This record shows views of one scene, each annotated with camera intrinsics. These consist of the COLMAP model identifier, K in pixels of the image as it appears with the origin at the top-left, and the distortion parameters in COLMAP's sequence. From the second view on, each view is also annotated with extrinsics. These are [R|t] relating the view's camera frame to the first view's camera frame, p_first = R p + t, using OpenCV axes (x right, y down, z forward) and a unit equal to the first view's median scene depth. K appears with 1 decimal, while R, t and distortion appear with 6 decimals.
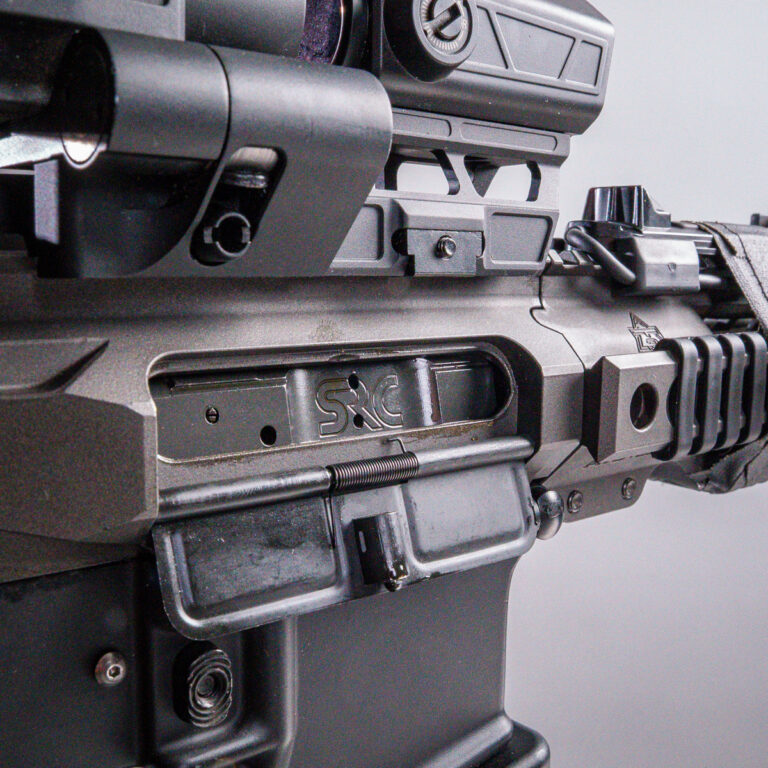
lens RADIAL K [[1007.7, 0, 384.0], [0, 1007.7, 384.0], [0, 0, 1]] dist [-0.092539, 0.082514]
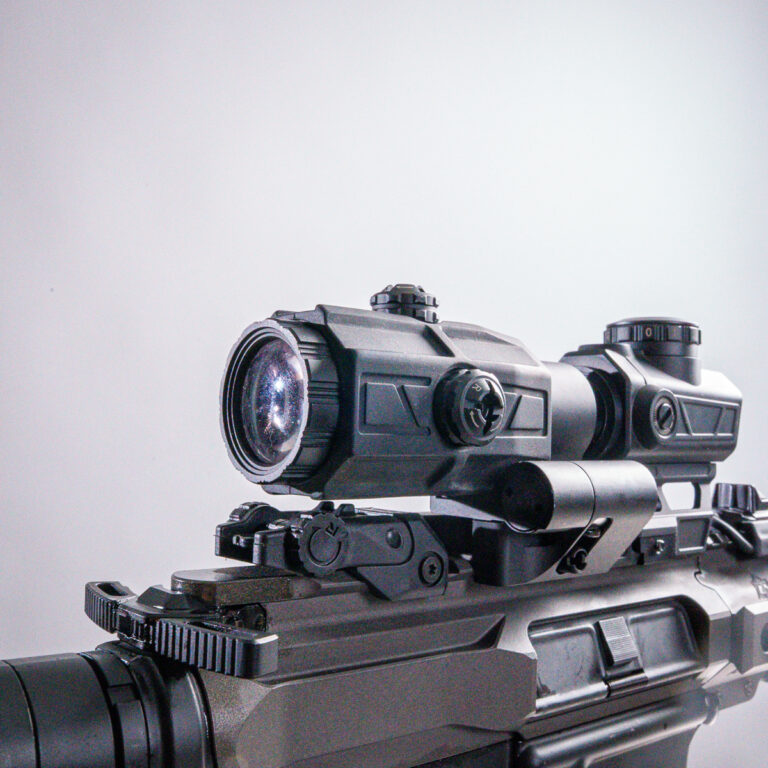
lens RADIAL K [[1007.7, 0, 384.0], [0, 1007.7, 384.0], [0, 0, 1]] dist [-0.092539, 0.082514]
pose [[0.999855, 0.014254, 0.009281, -0.370918], [-0.012626, 0.987592, -0.156535, -0.121724], [-0.011397, 0.156395, 0.987629, -0.601855]]
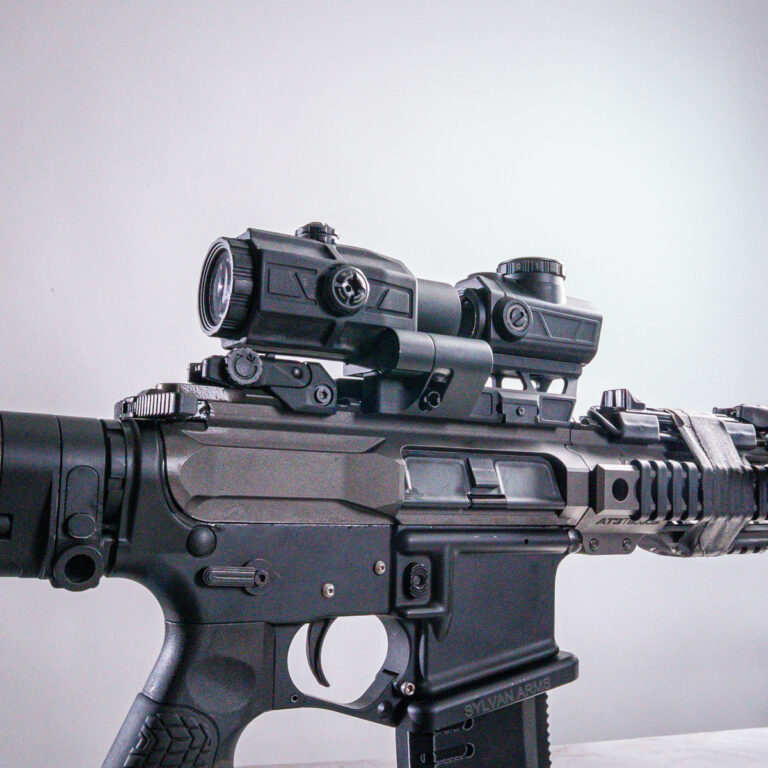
lens RADIAL K [[1021.1, 0, 384.0], [0, 1021.1, 384.0], [0, 0, 1]] dist [-0.085872, 0.021229]
pose [[0.989836, -0.007785, -0.142001, 0.077392], [-0.025611, 0.972419, -0.231832, 0.322633], [0.139889, 0.233112, 0.962336, -1.201529]]
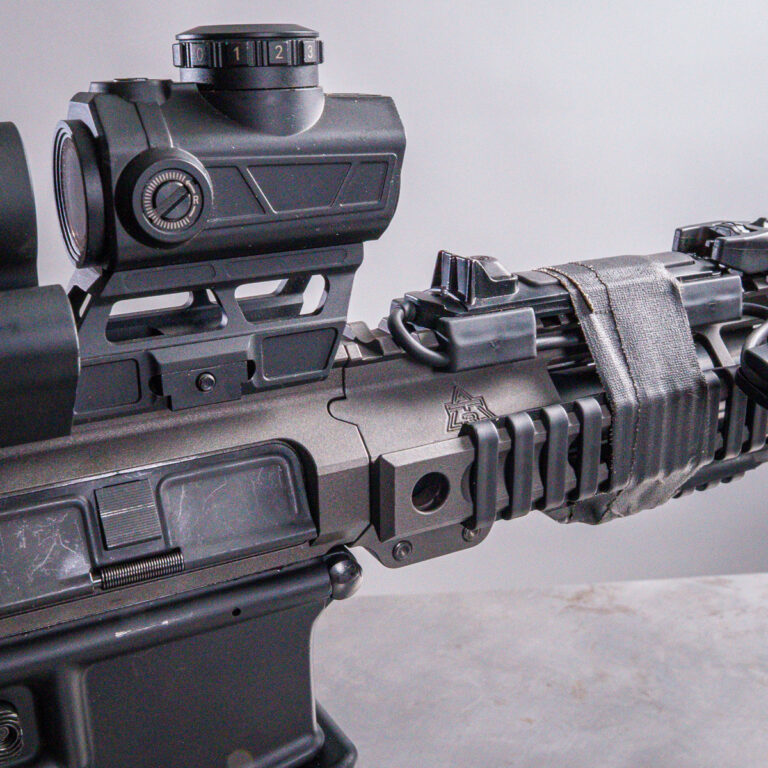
lens RADIAL K [[1081.3, 0, 384.0], [0, 1081.3, 384.0], [0, 0, 1]] dist [-0.174941, 0.090614]
pose [[0.979542, 0.033509, -0.198429, 0.455789], [0.004420, 0.982218, 0.187691, -0.327280], [0.201190, -0.184728, 0.961976, -0.129508]]
